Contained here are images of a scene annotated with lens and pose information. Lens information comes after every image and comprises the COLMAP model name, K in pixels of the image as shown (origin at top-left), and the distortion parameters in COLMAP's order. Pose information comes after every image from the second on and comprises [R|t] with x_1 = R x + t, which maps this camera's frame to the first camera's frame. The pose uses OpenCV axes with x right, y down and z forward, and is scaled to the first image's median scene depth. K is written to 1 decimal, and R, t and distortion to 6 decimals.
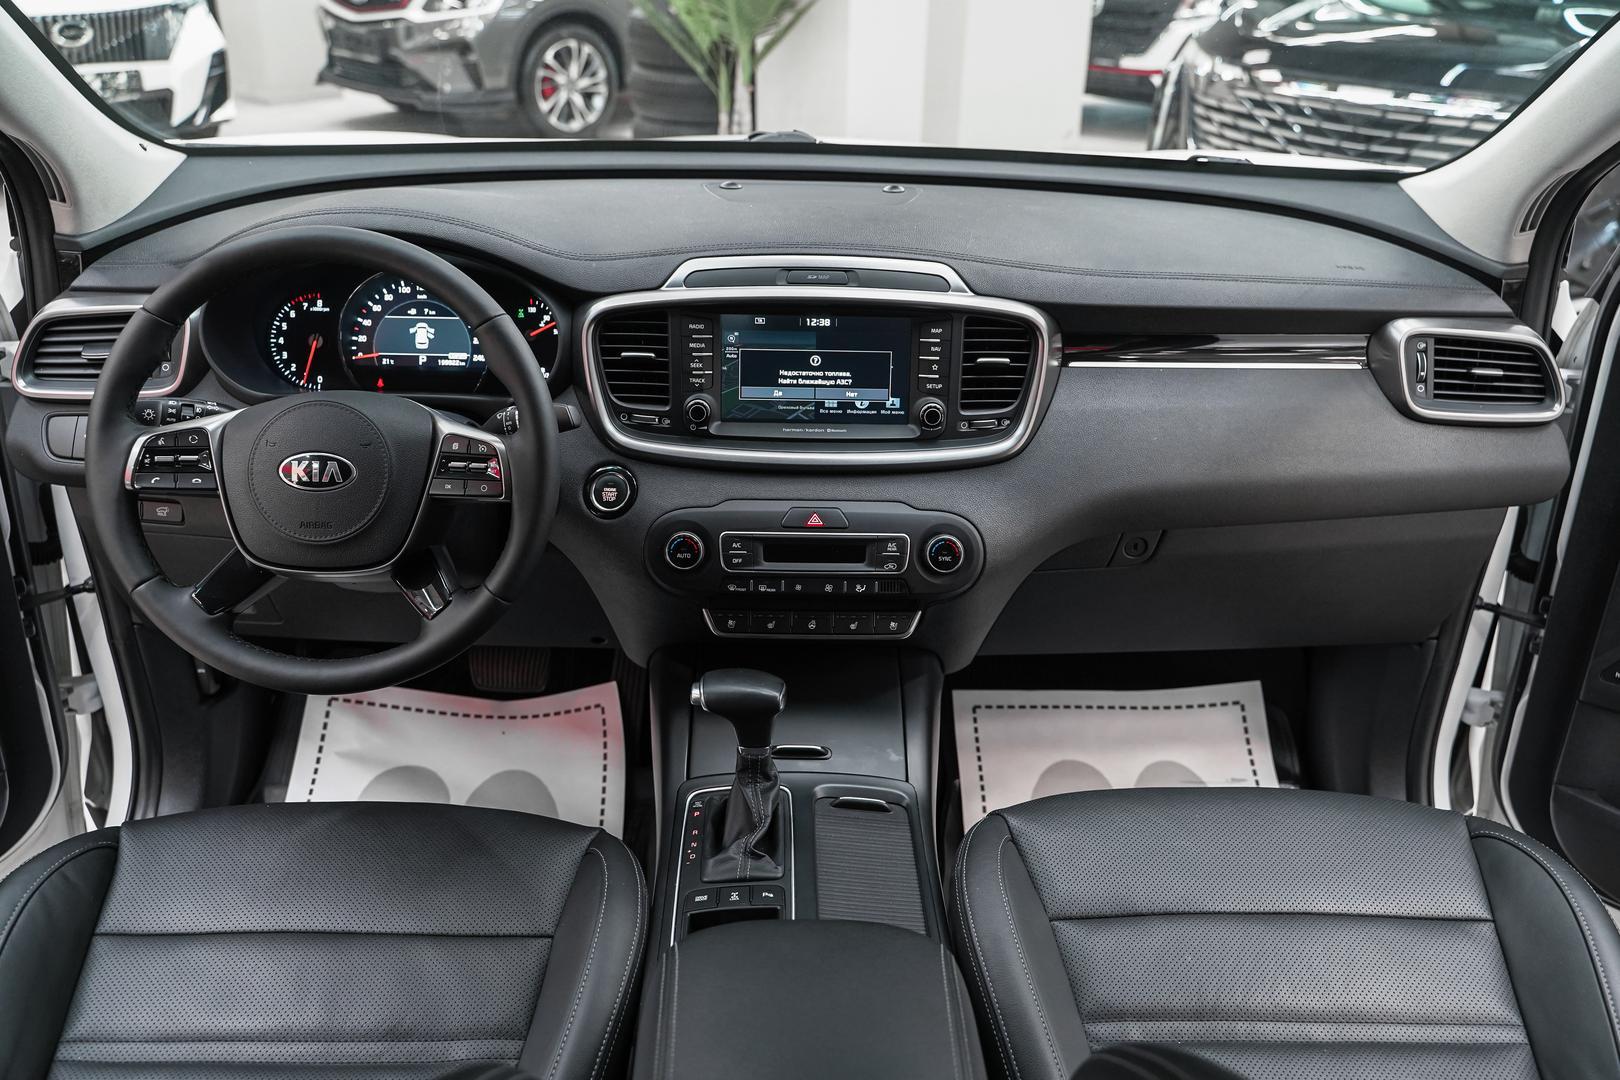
lens RADIAL K [[1304.2, 0, 810.0], [0, 1304.2, 540.0], [0, 0, 1]] dist [-0.005236, -0.005818]
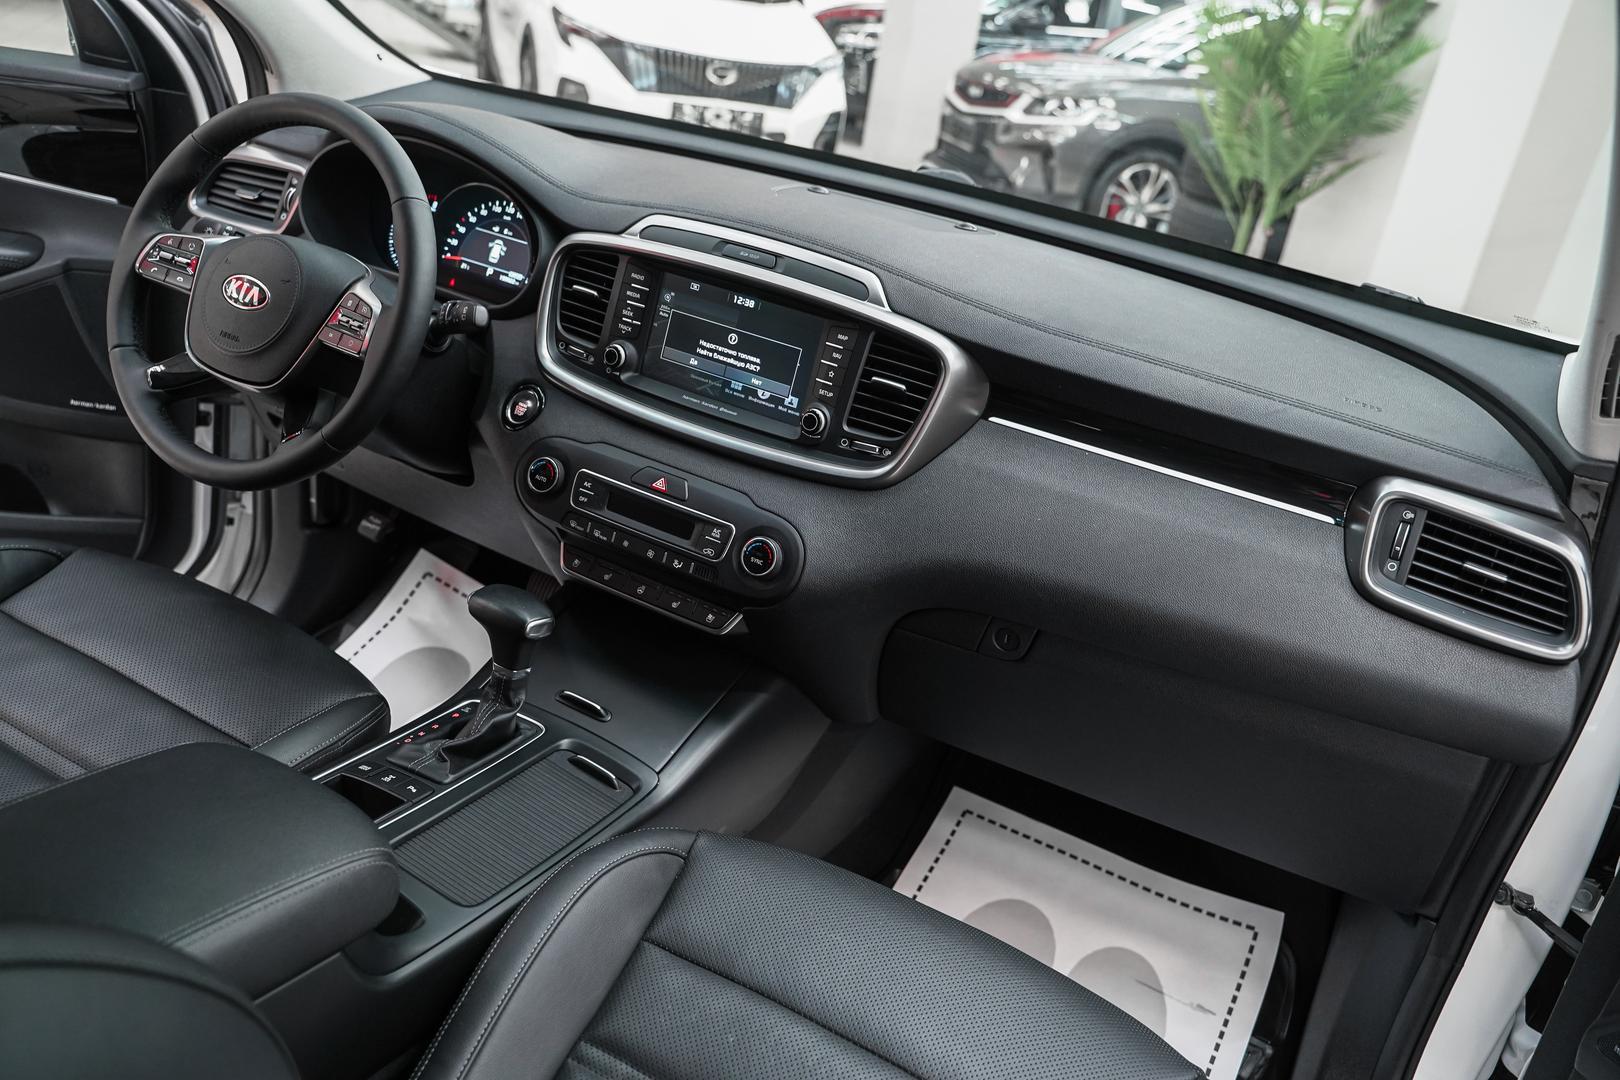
lens RADIAL K [[1285.0, 0, 803.4], [0, 1285.0, 541.2], [0, 0, 1]] dist [-0.009213, 0.003372]
pose [[0.860557, 0.304676, -0.408184, 0.492716], [-0.339956, 0.940324, -0.014839, 0.003126], [0.379305, 0.151534, 0.912779, 0.152428]]
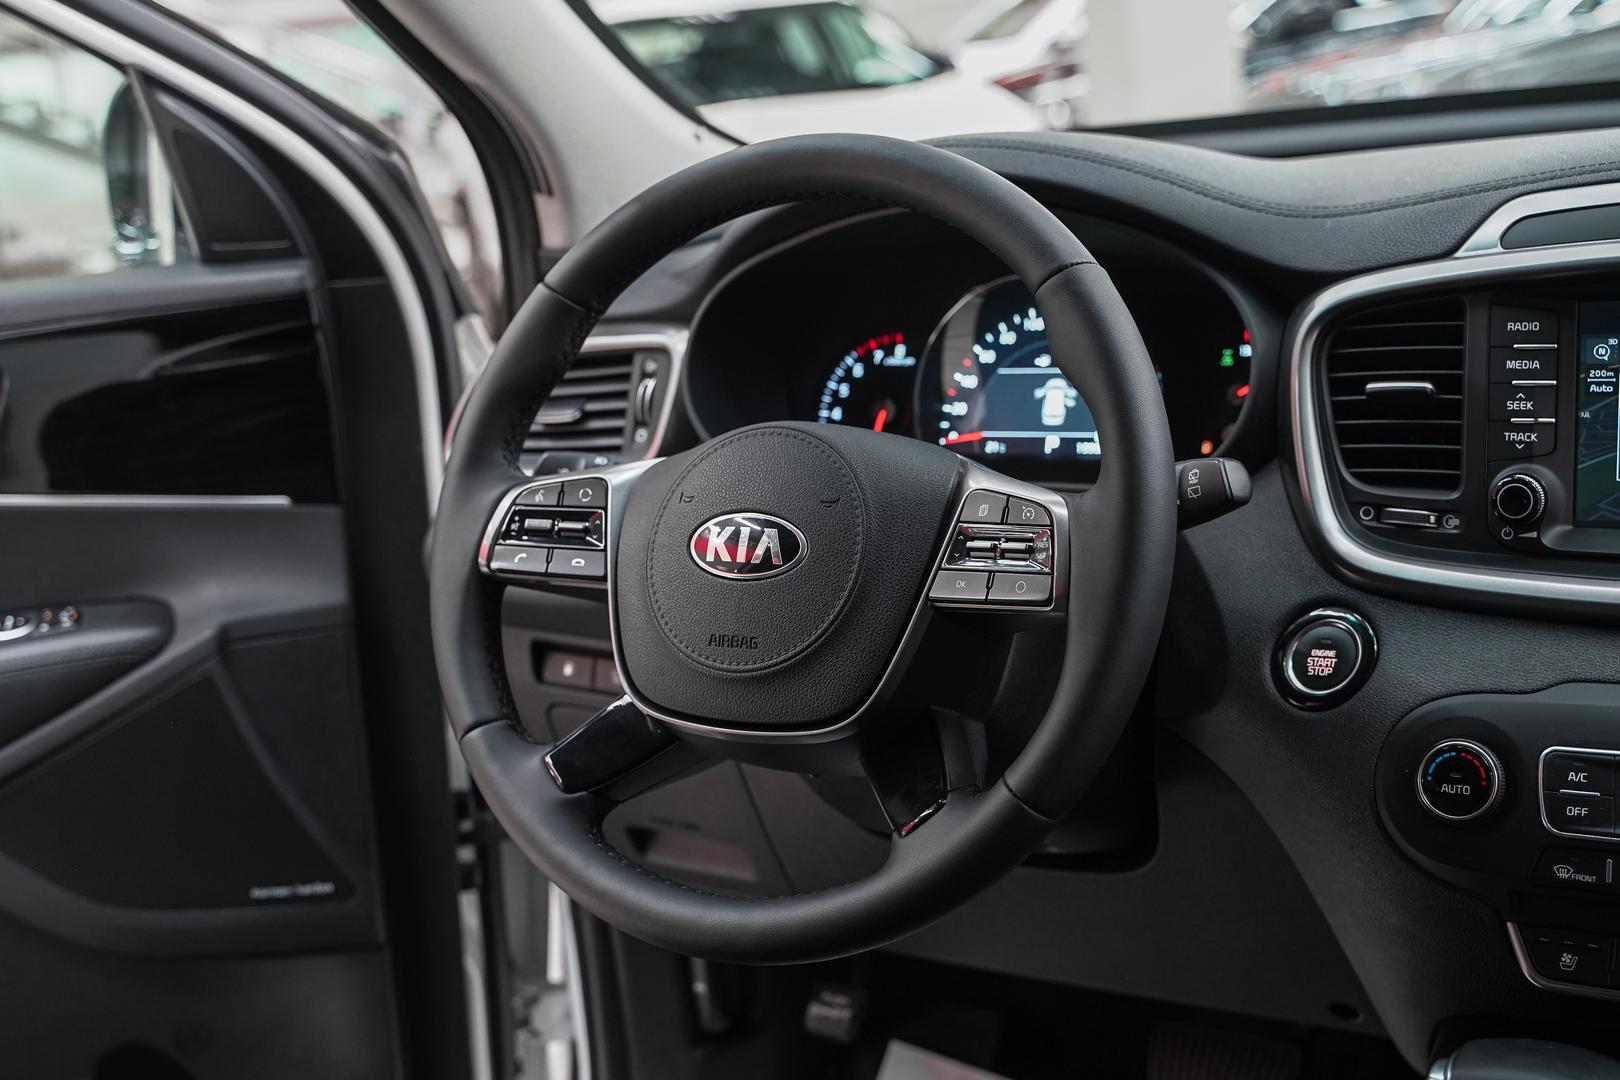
lens RADIAL K [[2098.7, 0, 773.8], [0, 2098.7, 535.4], [0, 0, 1]] dist [-0.003467, -0.013841]
pose [[0.841728, 0.010879, -0.539792, 0.097999], [-0.131624, 0.973766, -0.185623, 0.091268], [0.523612, 0.227293, 0.821078, 0.226945]]
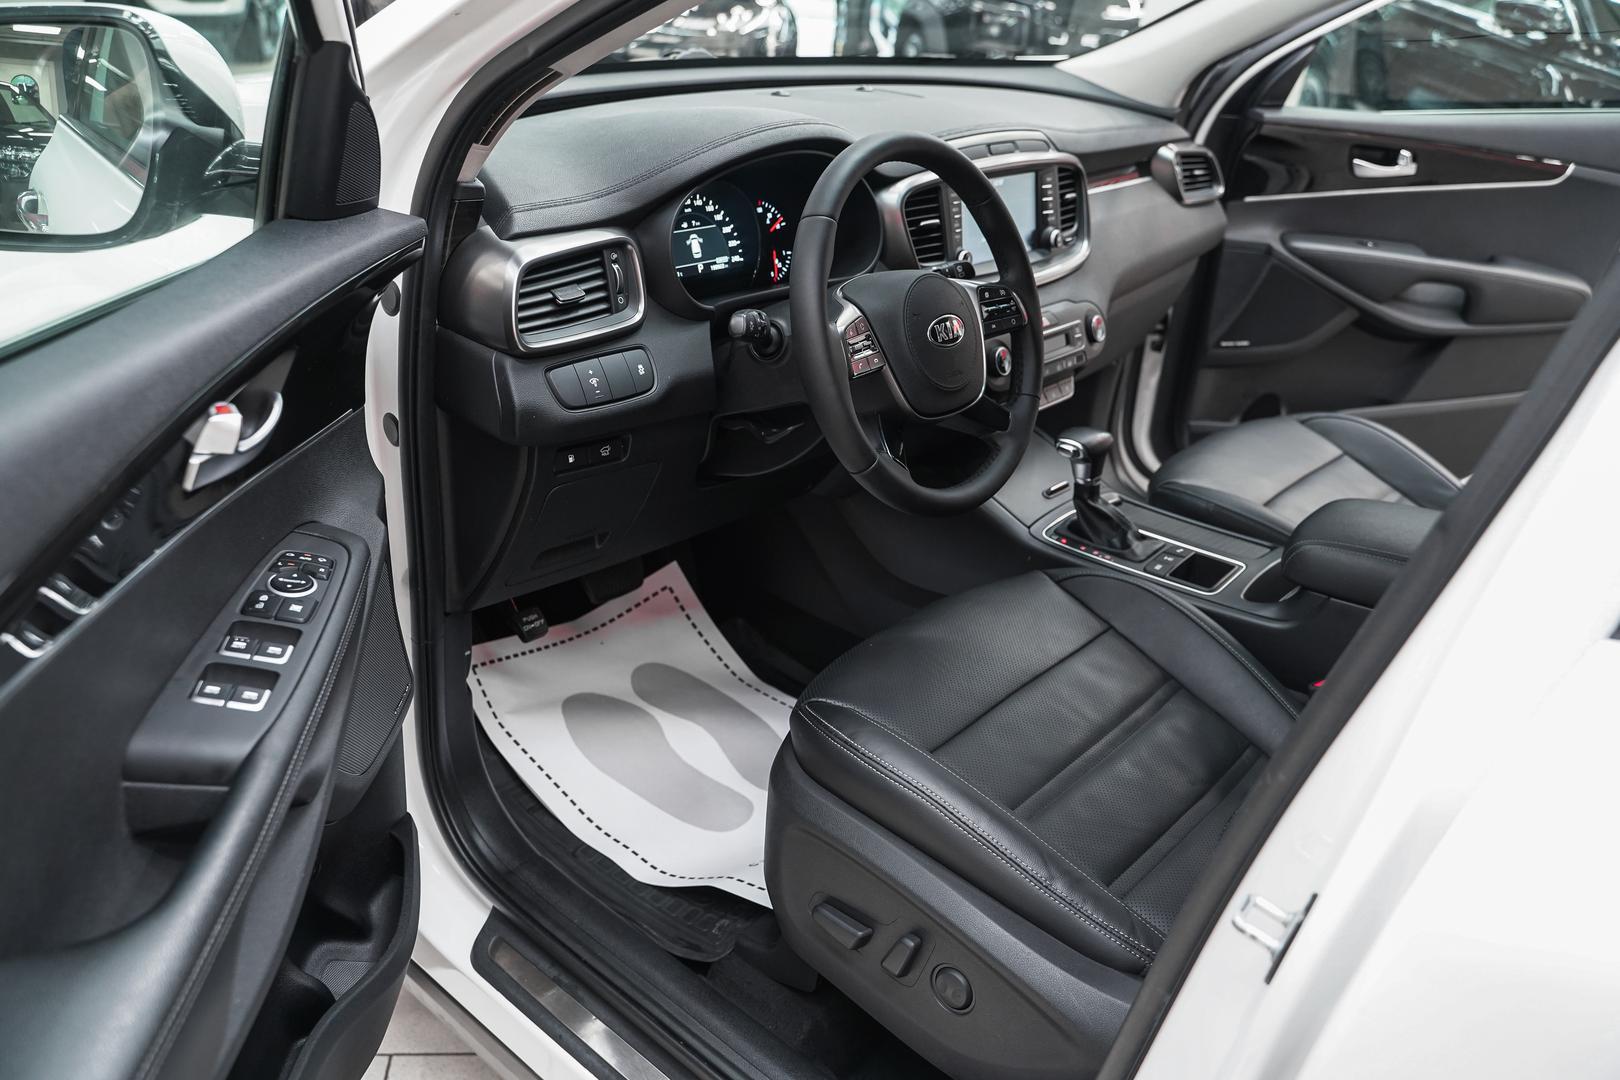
lens RADIAL K [[1285.0, 0, 803.4], [0, 1285.0, 541.2], [0, 0, 1]] dist [-0.009213, 0.003372]
pose [[0.665649, -0.299671, 0.683454, -1.147223], [0.258228, 0.951749, 0.165808, -0.084127], [-0.700164, 0.066117, 0.710914, 0.208959]]
